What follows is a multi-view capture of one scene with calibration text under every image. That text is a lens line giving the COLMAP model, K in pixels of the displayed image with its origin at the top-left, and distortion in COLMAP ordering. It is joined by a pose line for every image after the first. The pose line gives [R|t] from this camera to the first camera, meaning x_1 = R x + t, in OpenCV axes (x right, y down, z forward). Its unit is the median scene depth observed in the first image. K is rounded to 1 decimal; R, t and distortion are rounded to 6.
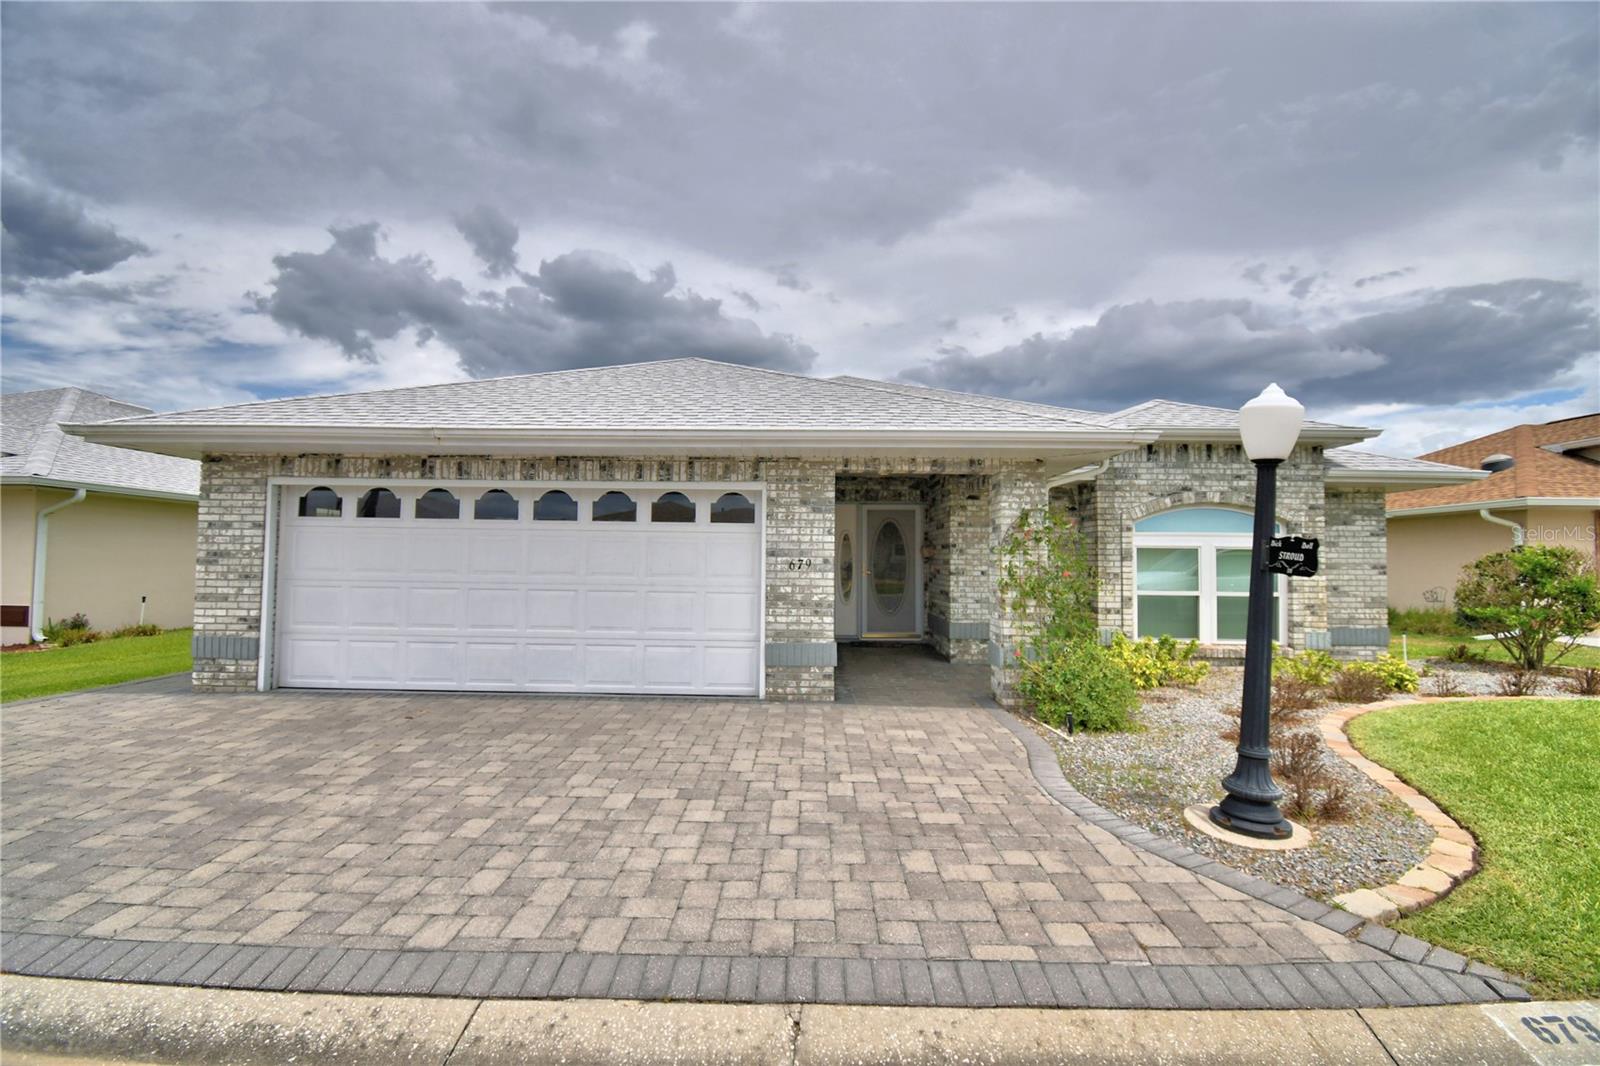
lens RADIAL K [[683.9, 0, 800.0], [0, 683.9, 533.0], [0, 0, 1]] dist [0.028471, -0.028576]
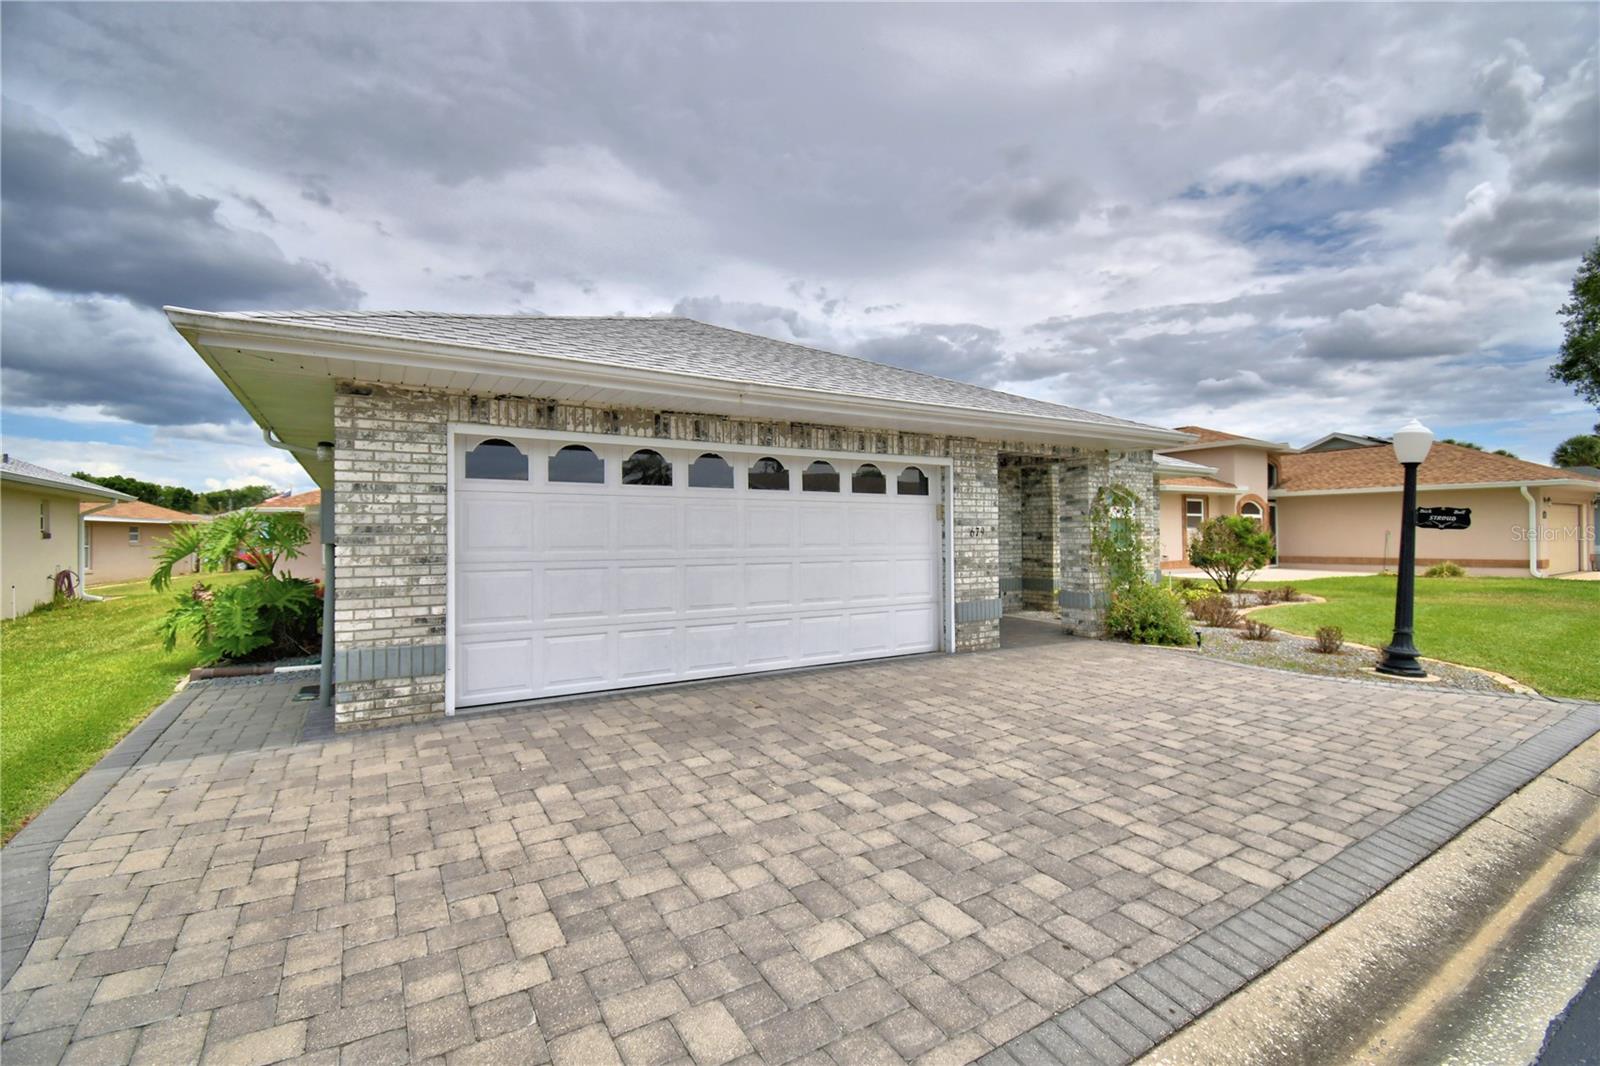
lens RADIAL K [[693.9, 0, 753.3], [0, 693.9, 532.0], [0, 0, 1]] dist [0.026822, -0.023155]
pose [[0.848970, -0.014450, 0.528244, -0.896324], [-0.004673, 0.999382, 0.034848, 0.006798], [-0.528421, -0.032053, 0.848377, 0.205218]]
